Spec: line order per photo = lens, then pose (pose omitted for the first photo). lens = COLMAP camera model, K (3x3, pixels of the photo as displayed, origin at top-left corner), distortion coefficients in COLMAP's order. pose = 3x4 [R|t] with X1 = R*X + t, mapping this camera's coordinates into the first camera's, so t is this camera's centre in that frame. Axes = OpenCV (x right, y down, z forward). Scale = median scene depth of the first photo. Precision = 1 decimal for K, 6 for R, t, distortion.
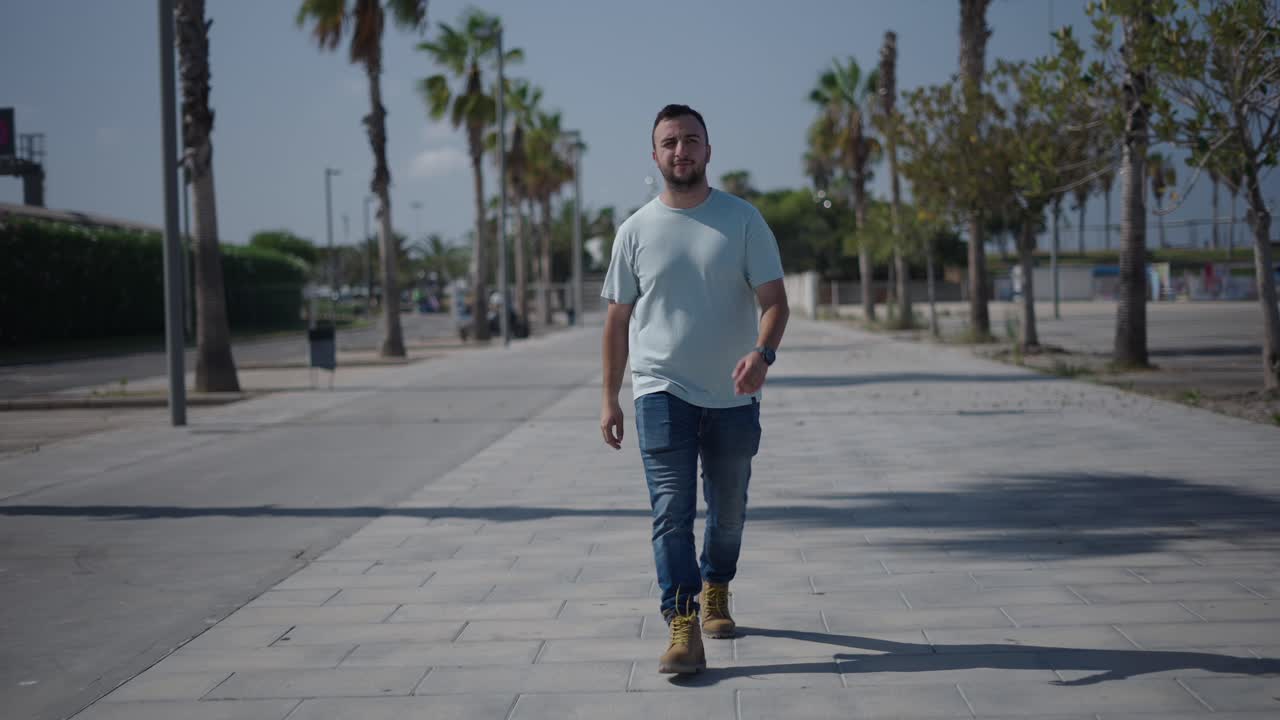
lens RADIAL K [[2013.6, 0, 640.0], [0, 2013.6, 360.0], [0, 0, 1]] dist [-0.058524, -0.140398]
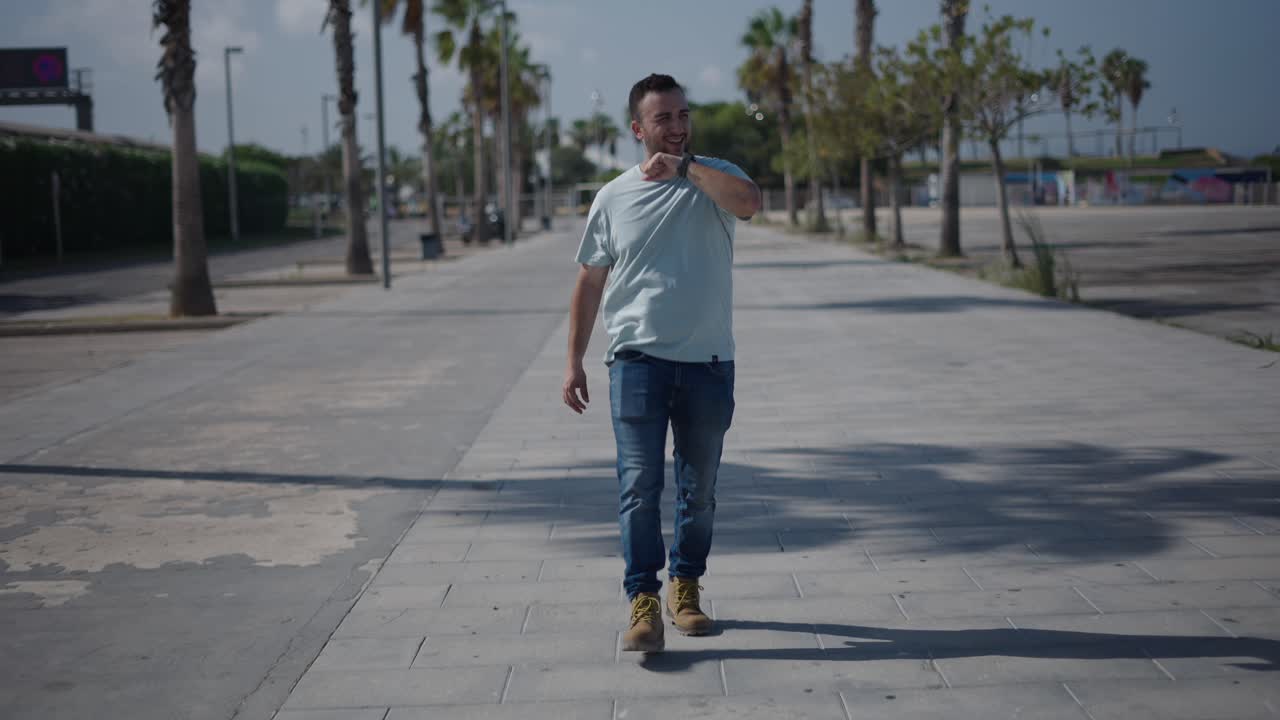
lens RADIAL K [[2013.6, 0, 640.0], [0, 2013.6, 360.0], [0, 0, 1]] dist [-0.058524, -0.140398]
pose [[0.999445, -0.006001, 0.032762, -0.018317], [0.004442, 0.998862, 0.047477, 0.003383], [-0.033010, -0.047305, 0.998335, -0.210776]]
